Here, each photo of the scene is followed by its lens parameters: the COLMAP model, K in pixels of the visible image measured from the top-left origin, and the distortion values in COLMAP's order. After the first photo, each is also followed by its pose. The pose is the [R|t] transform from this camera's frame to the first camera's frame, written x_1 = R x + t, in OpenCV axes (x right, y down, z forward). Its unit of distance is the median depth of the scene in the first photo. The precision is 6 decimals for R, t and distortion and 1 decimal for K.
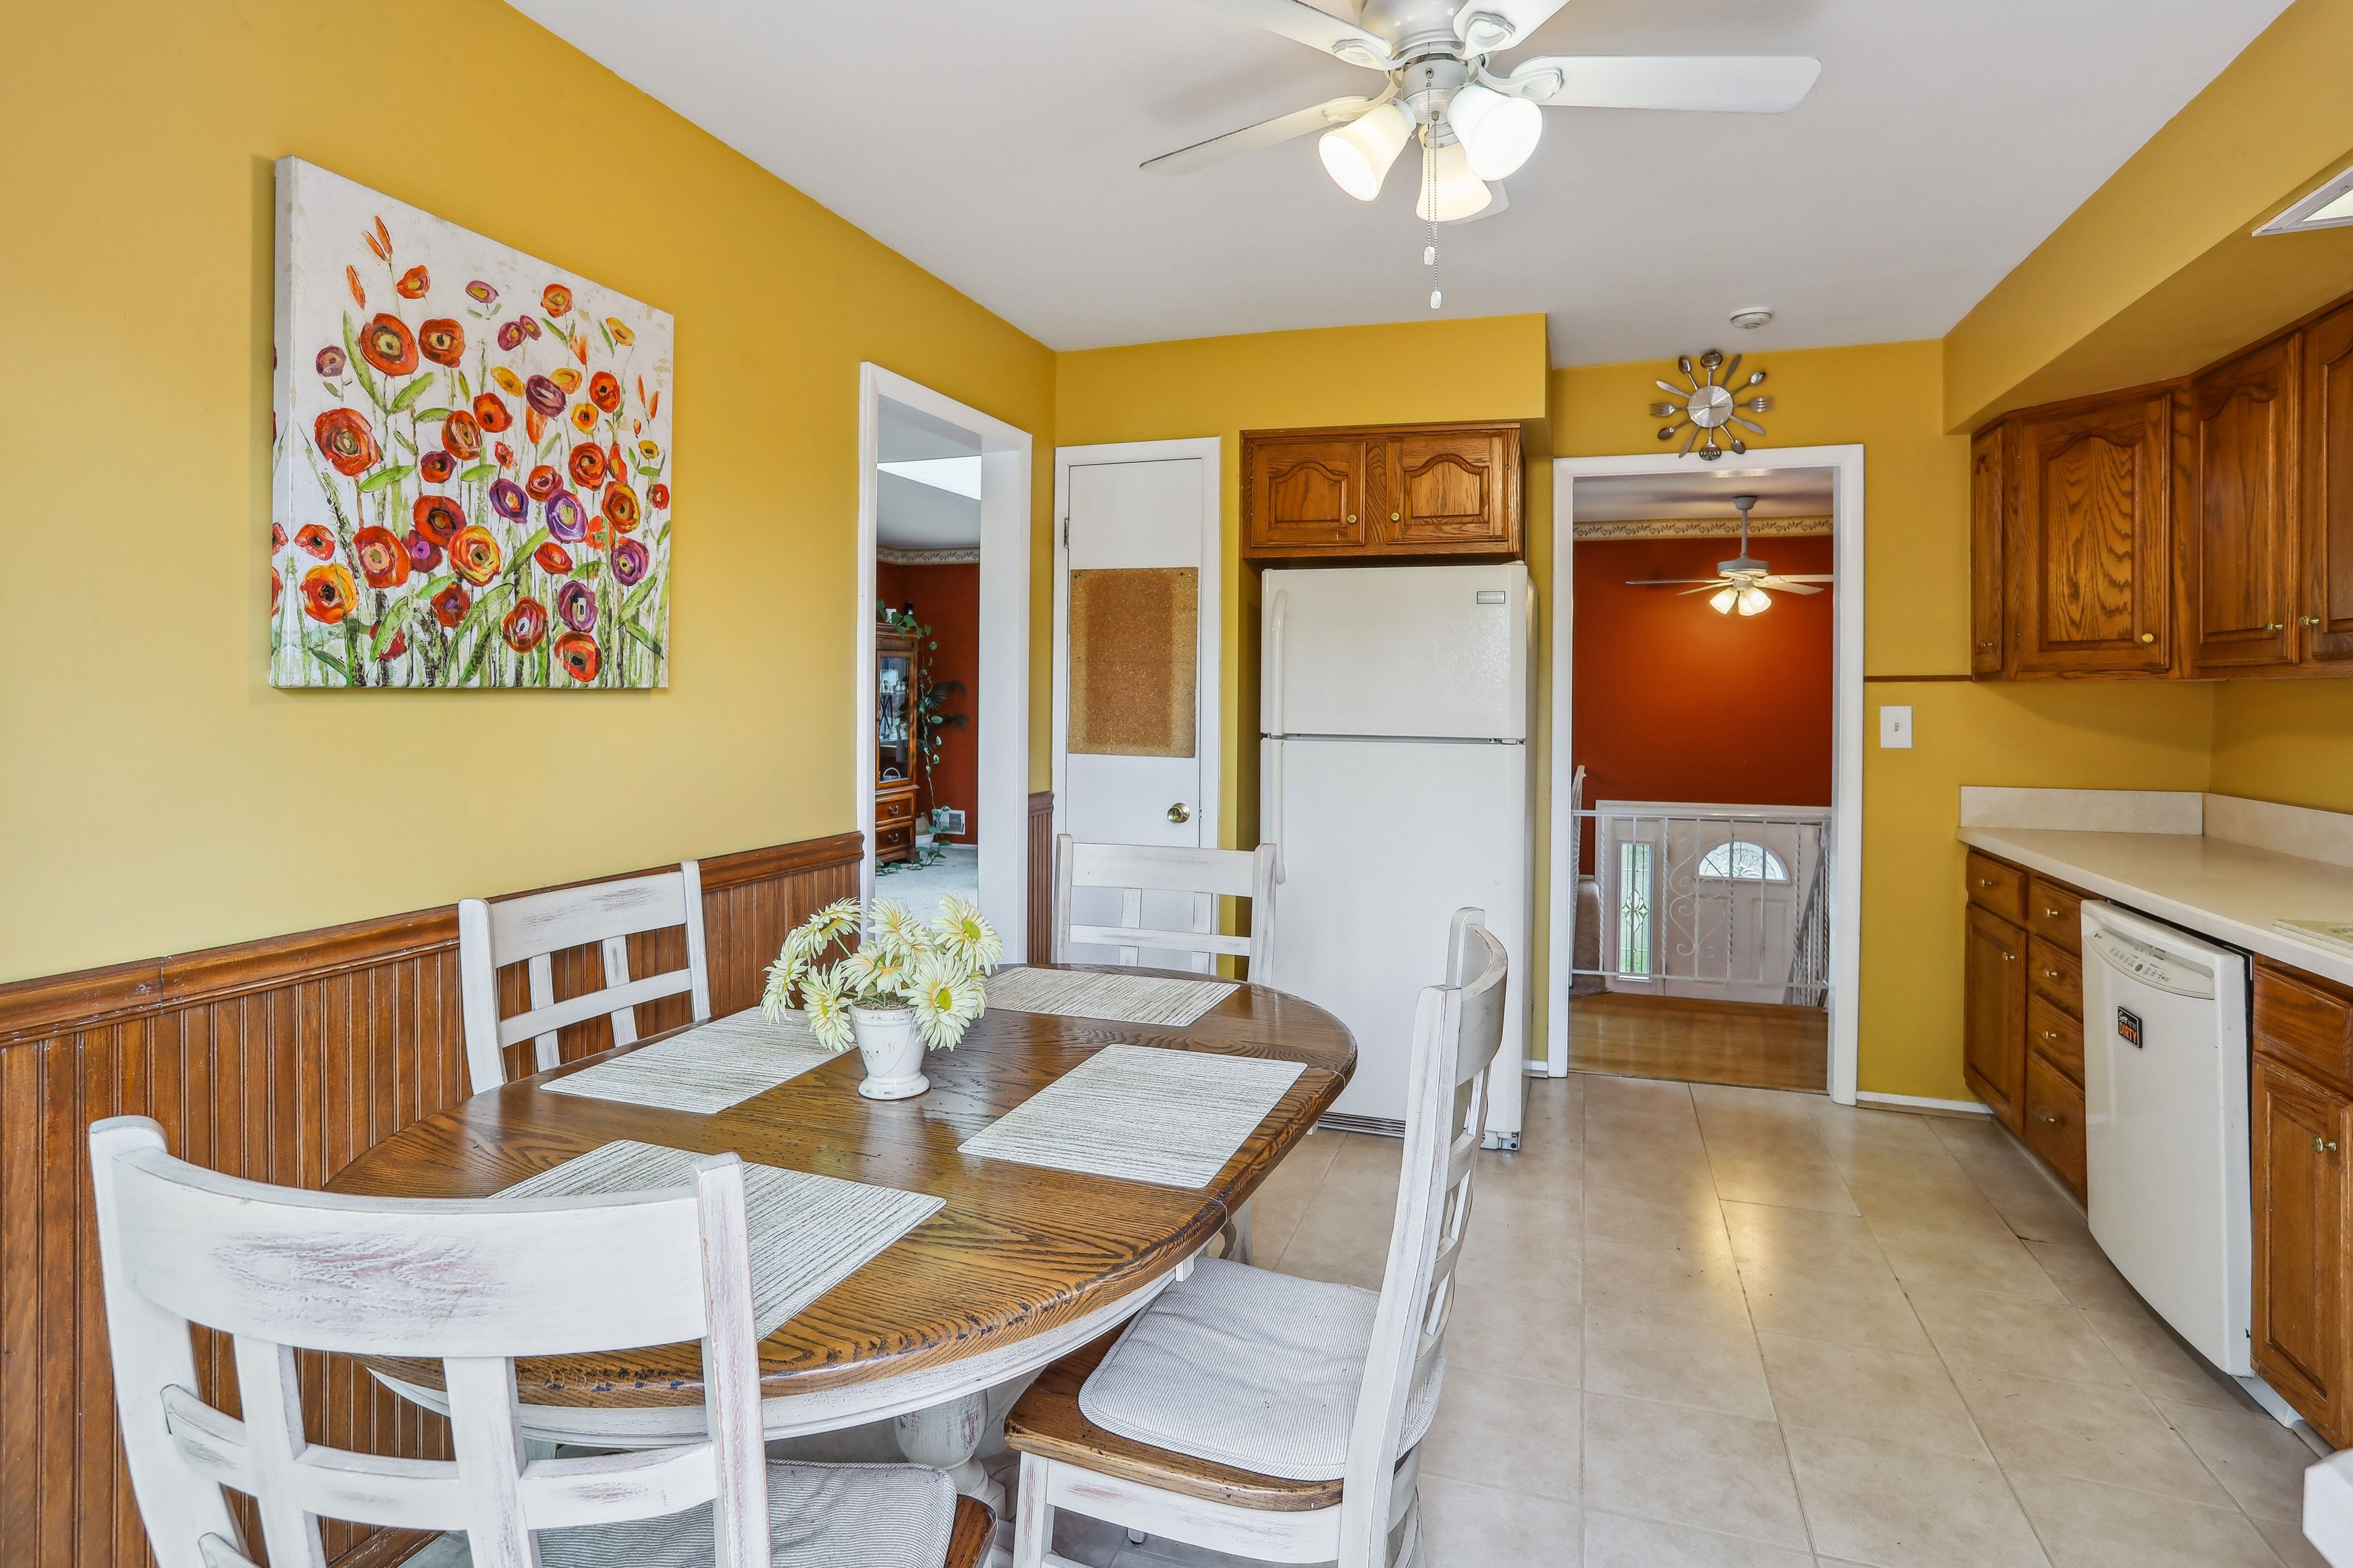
lens RADIAL K [[1170.9, 0, 1173.9], [0, 1170.9, 745.6], [0, 0, 1]] dist [-0.056391, 0.035190]
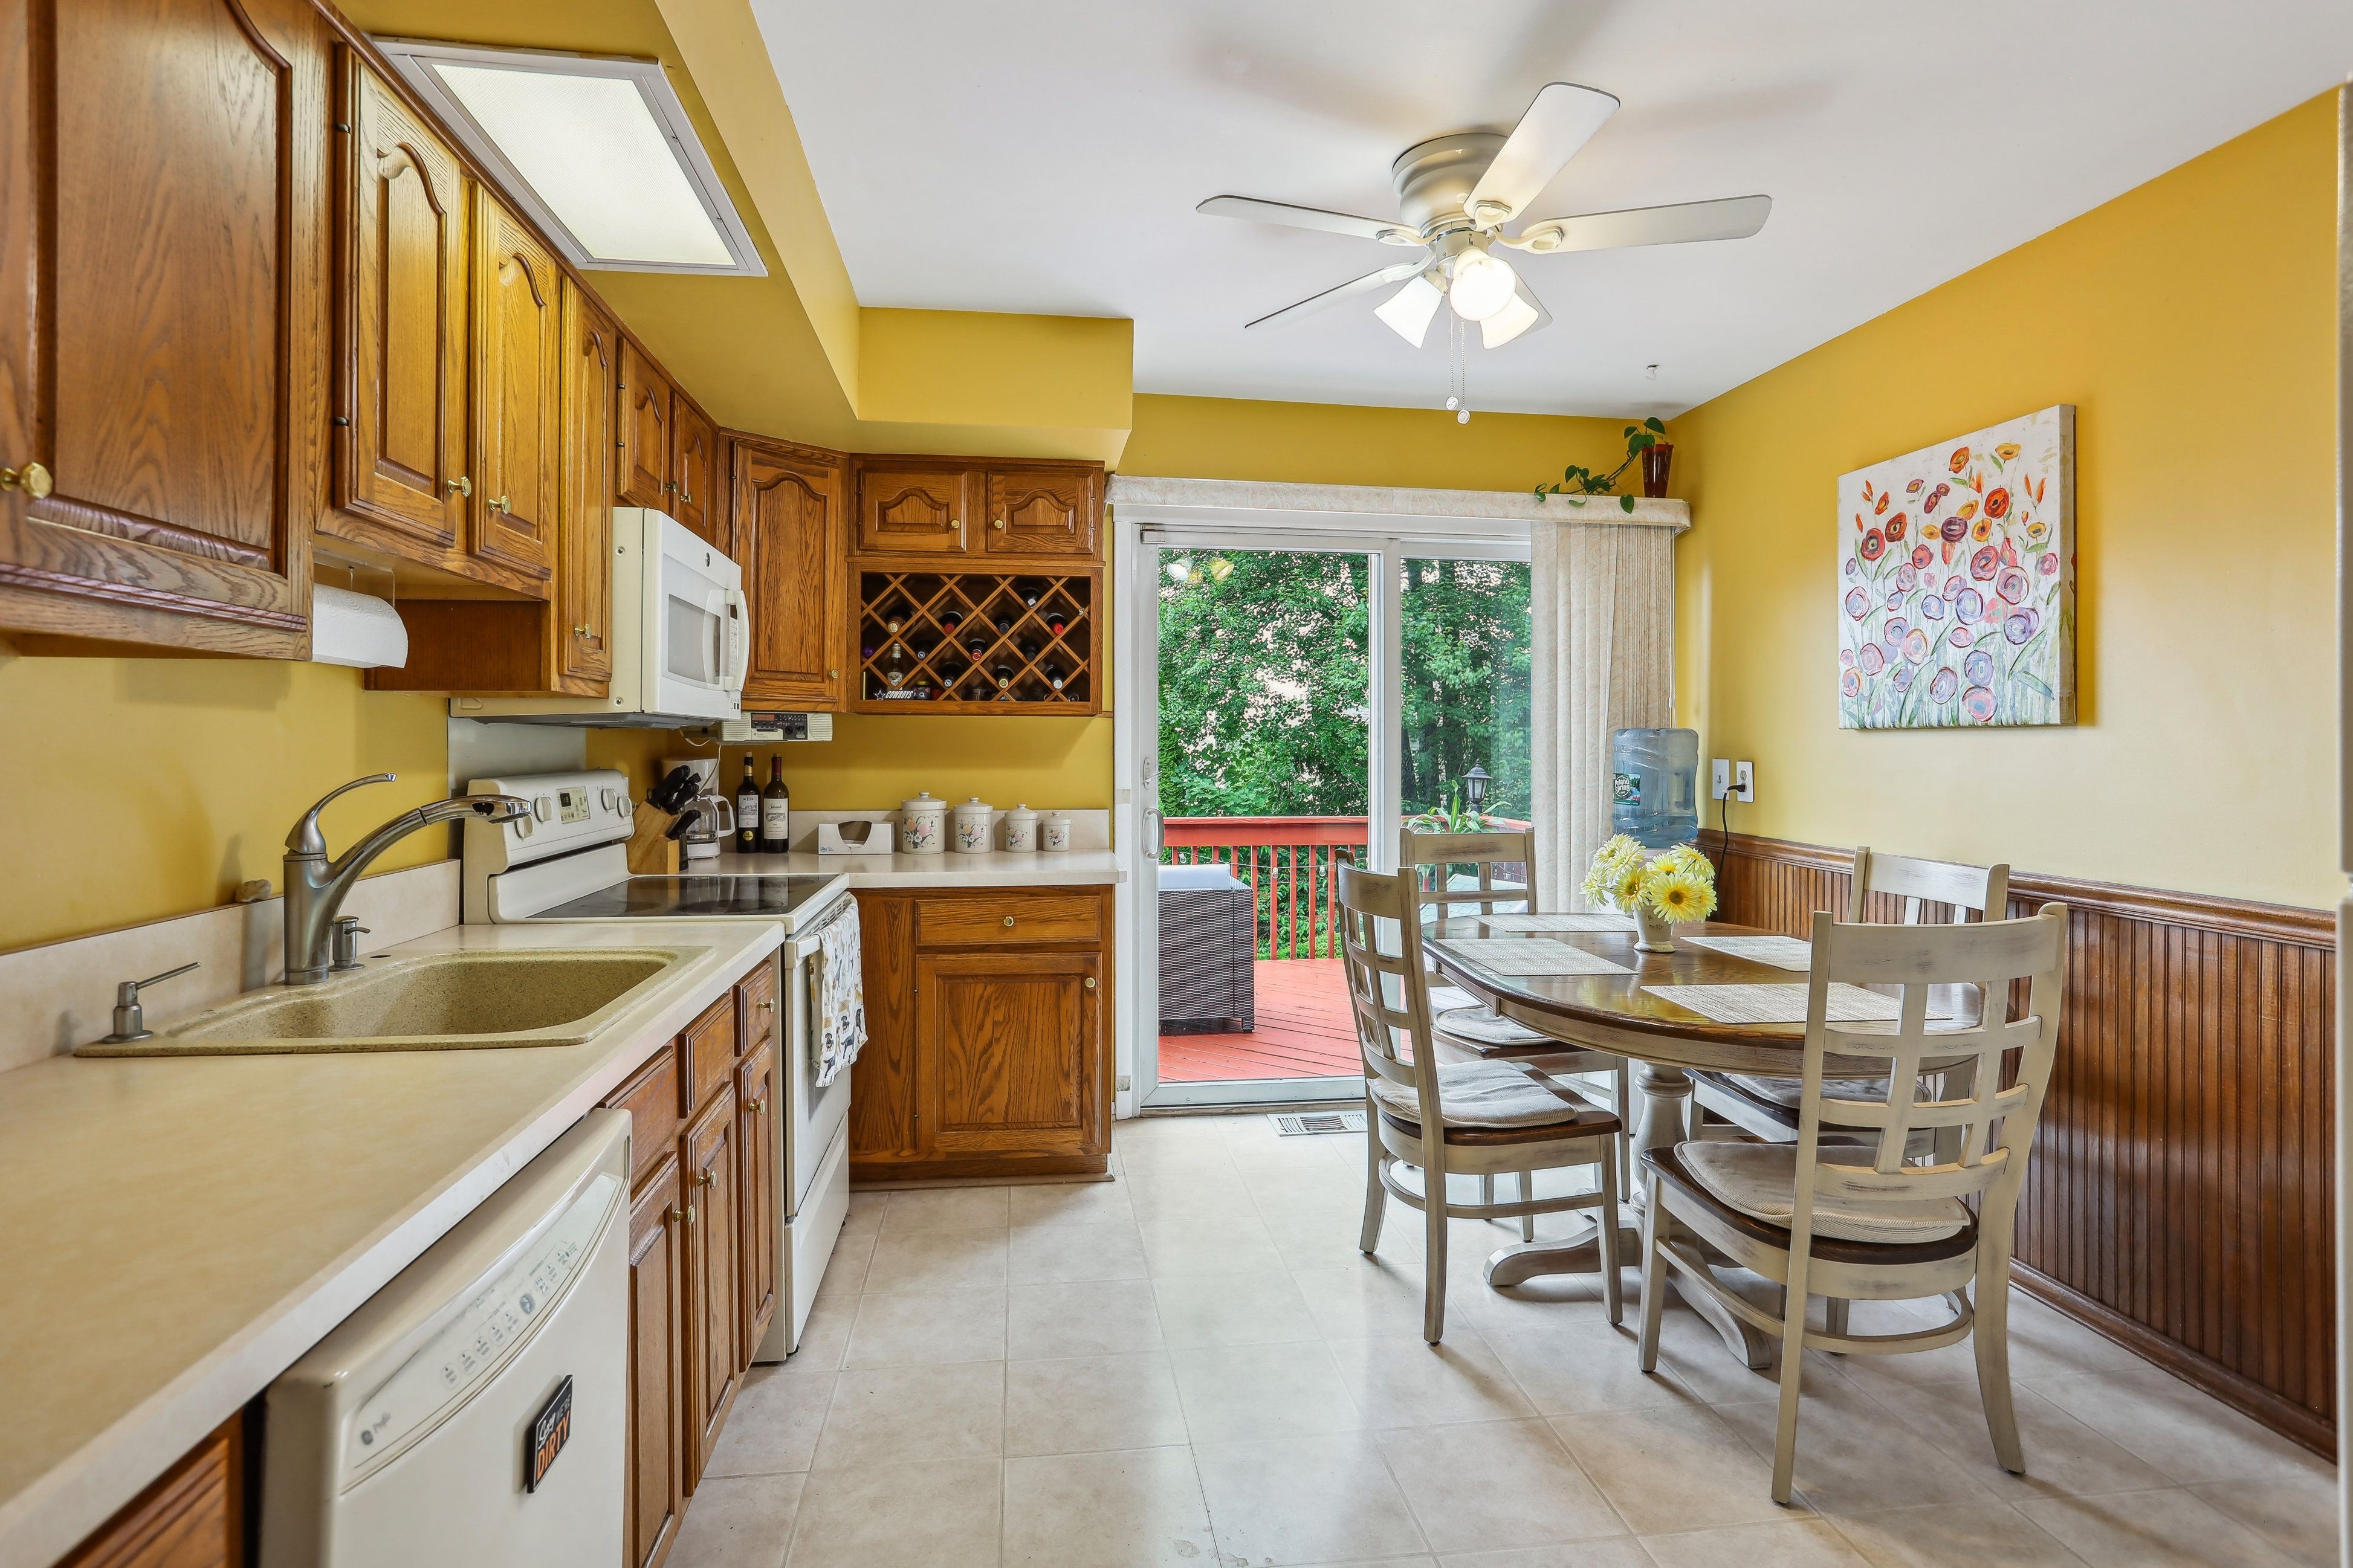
lens RADIAL K [[1173.8, 0, 1166.4], [0, 1173.8, 747.9], [0, 0, 1]] dist [-0.030811, 0.000515]
pose [[-0.893340, -0.004777, -0.449356, 1.000575], [-0.025161, 0.998907, 0.039402, -0.054784], [0.448676, 0.046505, -0.892484, 1.841309]]
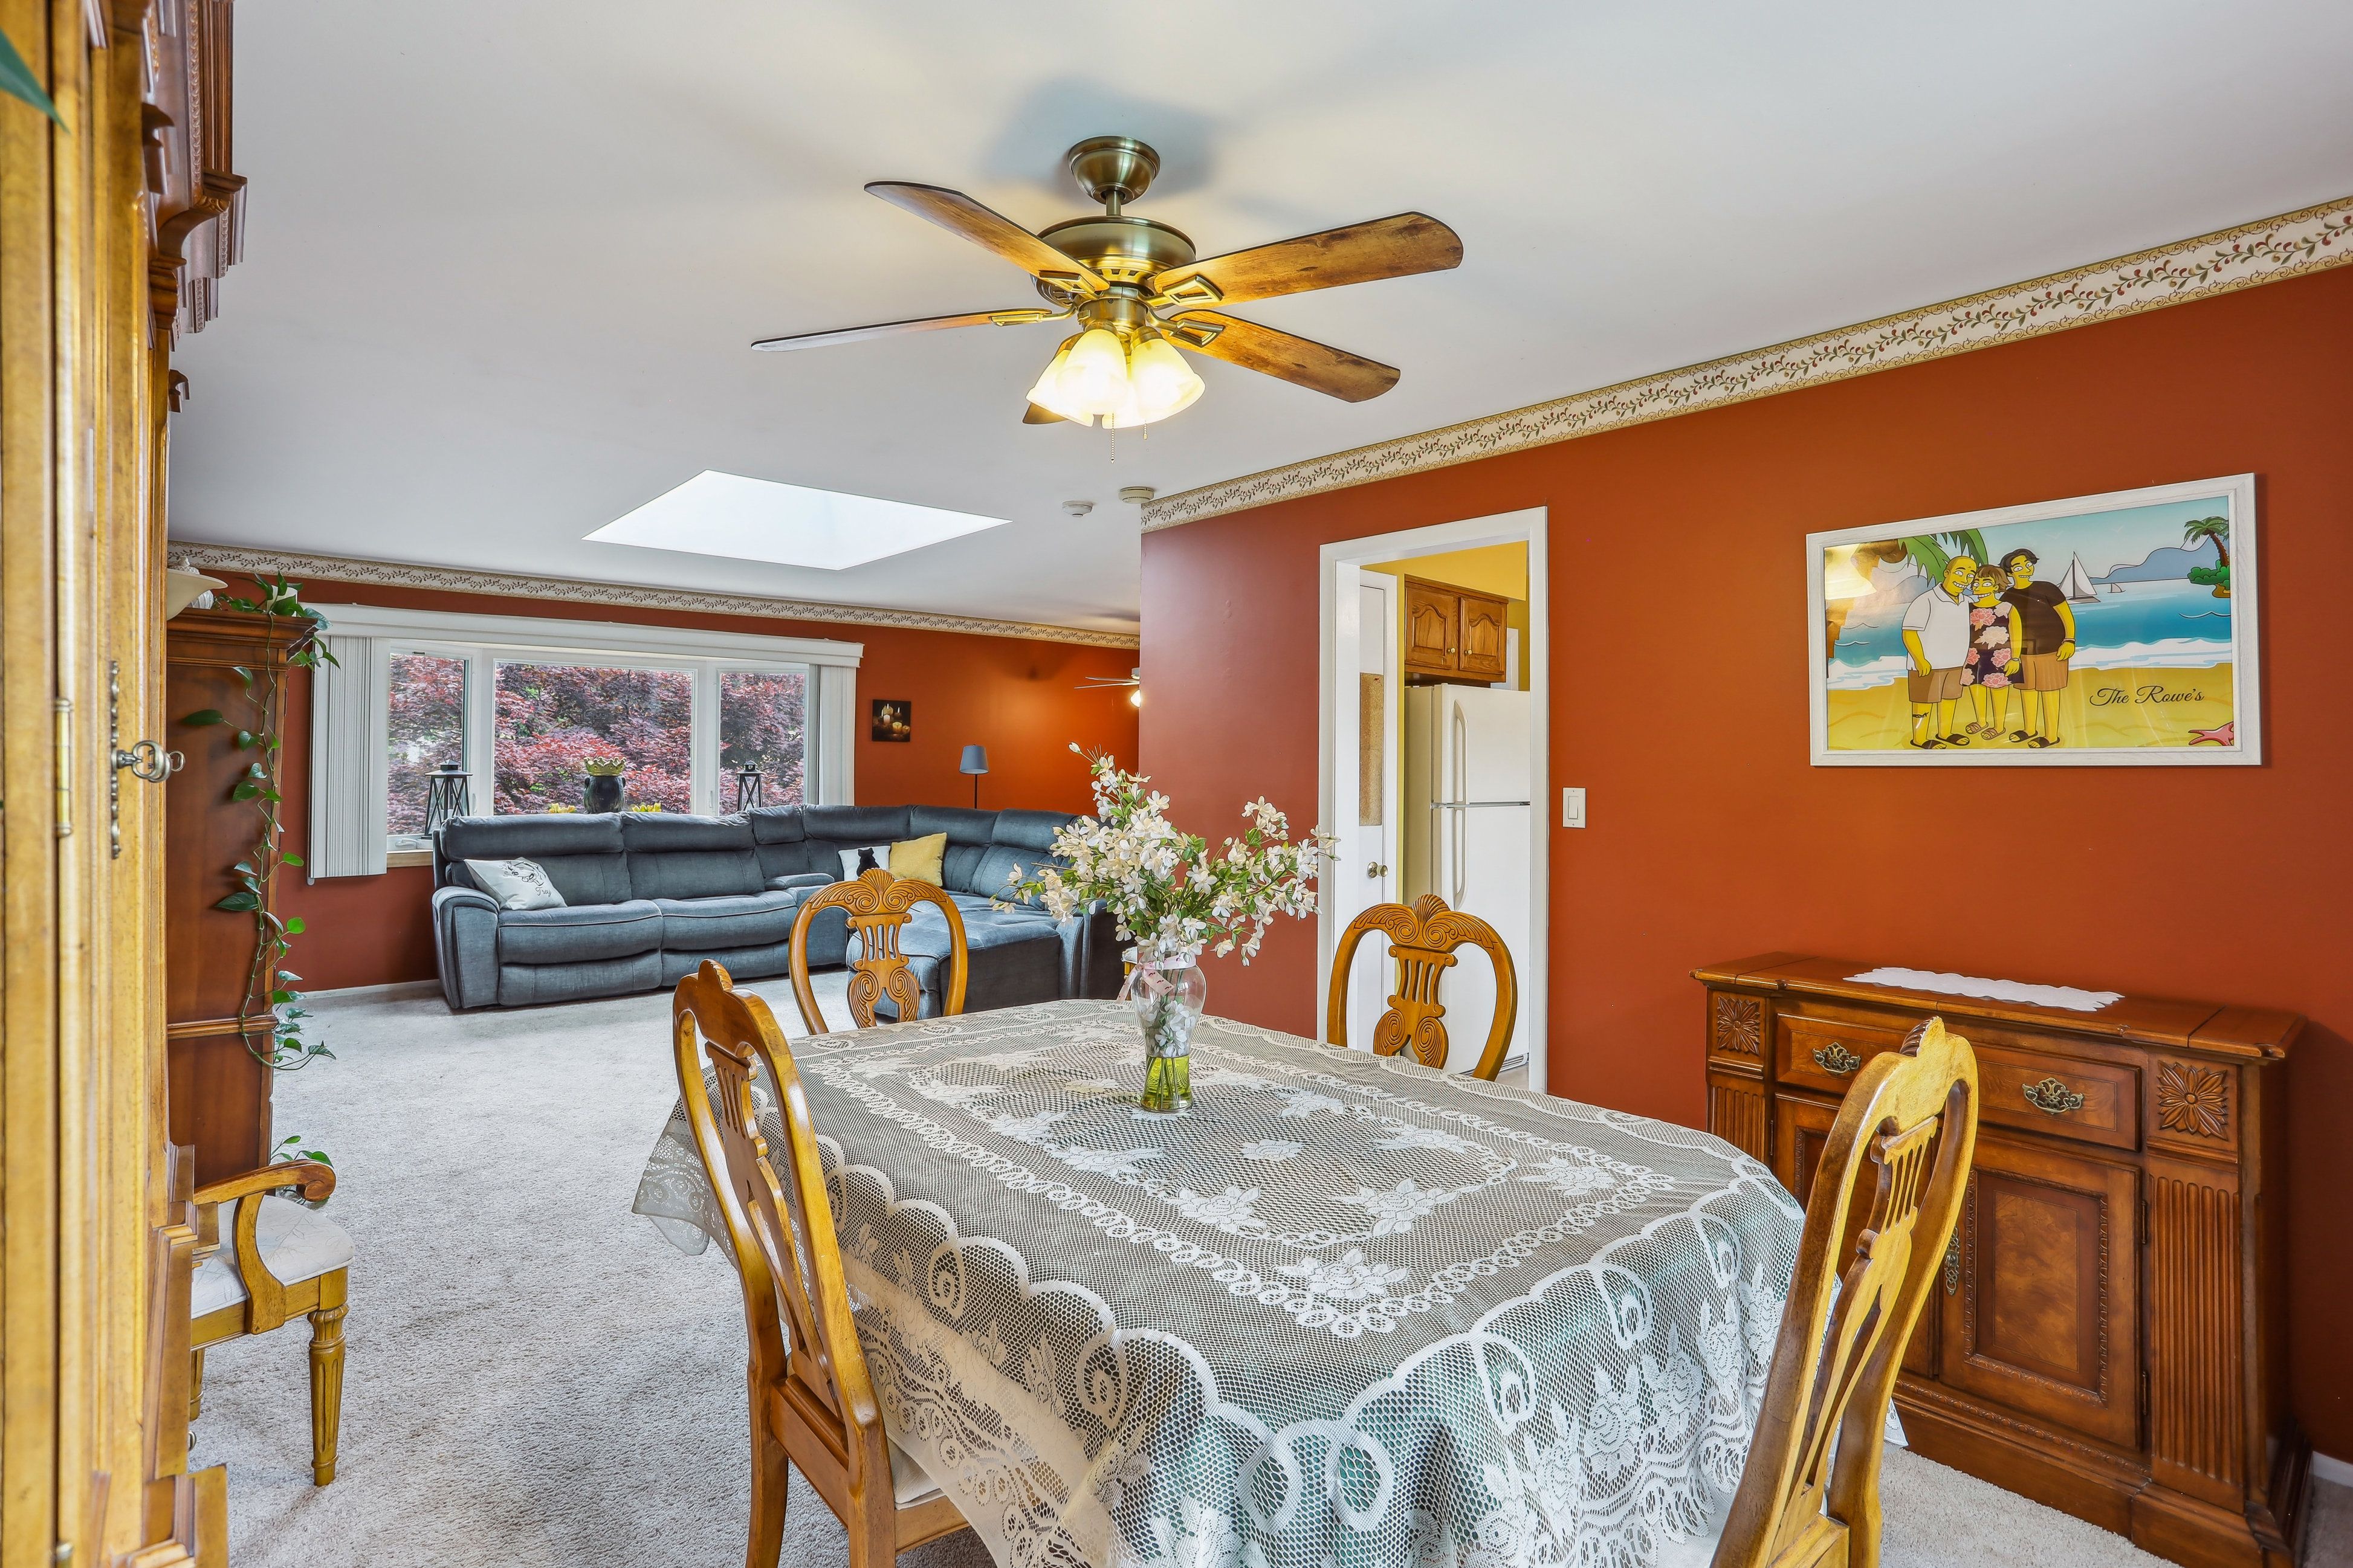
lens RADIAL K [[1170.9, 0, 1173.9], [0, 1170.9, 745.6], [0, 0, 1]] dist [-0.056391, 0.035190]
pose [[0.492871, 0.014083, 0.869988, -2.289146], [0.035766, 0.998696, -0.036429, -0.074599], [-0.869367, 0.049071, 0.491725, 1.122199]]
